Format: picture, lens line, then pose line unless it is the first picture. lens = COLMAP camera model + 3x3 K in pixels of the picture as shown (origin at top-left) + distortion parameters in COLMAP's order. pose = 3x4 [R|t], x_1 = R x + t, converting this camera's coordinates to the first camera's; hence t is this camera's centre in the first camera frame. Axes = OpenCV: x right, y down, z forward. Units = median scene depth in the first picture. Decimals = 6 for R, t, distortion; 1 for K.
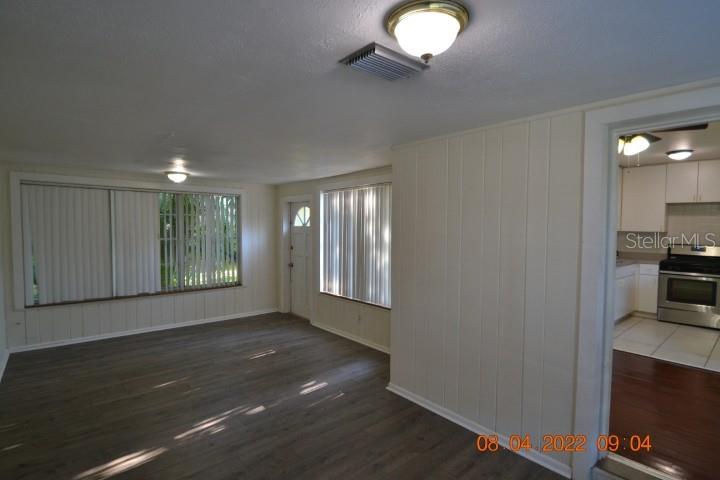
lens RADIAL K [[361.7, 0, 351.4], [0, 361.7, 239.2], [0, 0, 1]] dist [0.000787, -0.013548]
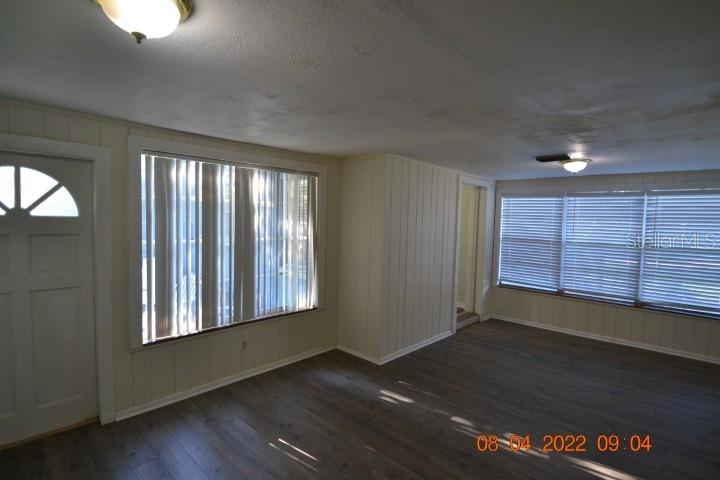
lens RADIAL K [[361.7, 0, 351.4], [0, 361.7, 239.2], [0, 0, 1]] dist [0.000787, -0.013548]
pose [[-0.107949, -0.060782, 0.992297, -0.767720], [0.013896, 0.997940, 0.062639, -0.041370], [-0.994059, 0.020551, -0.106882, 0.928422]]
